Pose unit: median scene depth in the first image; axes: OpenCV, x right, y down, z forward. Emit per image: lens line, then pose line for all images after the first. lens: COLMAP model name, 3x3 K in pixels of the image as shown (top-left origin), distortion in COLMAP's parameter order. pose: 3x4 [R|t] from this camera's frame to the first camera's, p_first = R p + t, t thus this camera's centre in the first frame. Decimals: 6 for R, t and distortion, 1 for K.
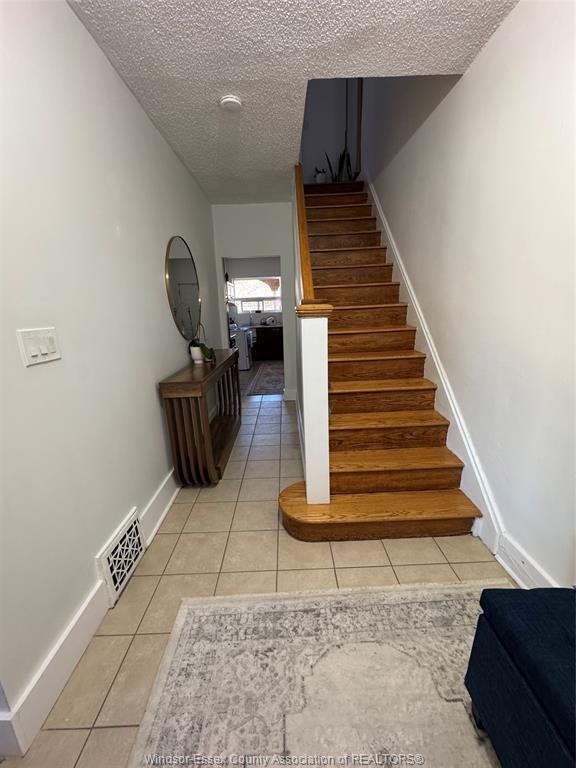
lens RADIAL K [[307.5, 0, 290.0], [0, 307.5, 385.0], [0, 0, 1]] dist [-0.000153, 0.000162]
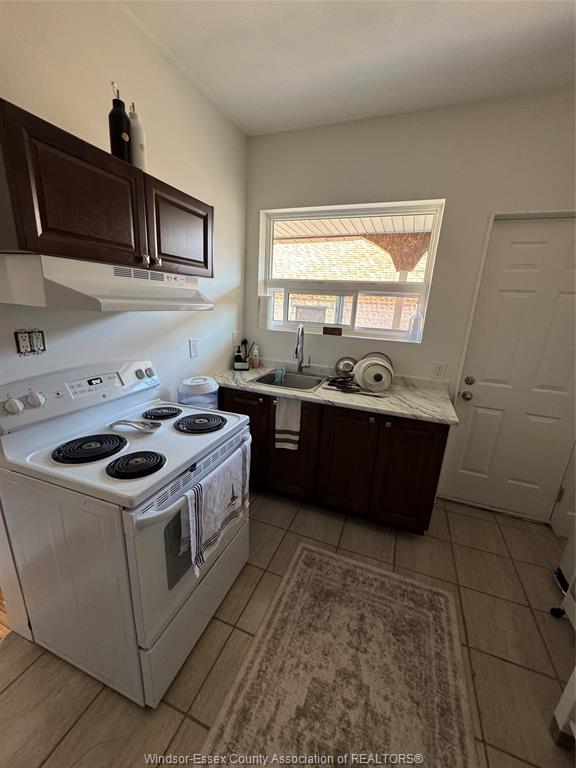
lens RADIAL K [[307.5, 0, 288.3], [0, 307.5, 386.0], [0, 0, 1]] dist [-0.000153, 0.000162]
pose [[0.926772, 0.181891, -0.328647, -0.037665], [-0.173101, 0.983306, 0.056078, -0.195530], [0.333361, 0.004917, 0.942787, 0.709832]]
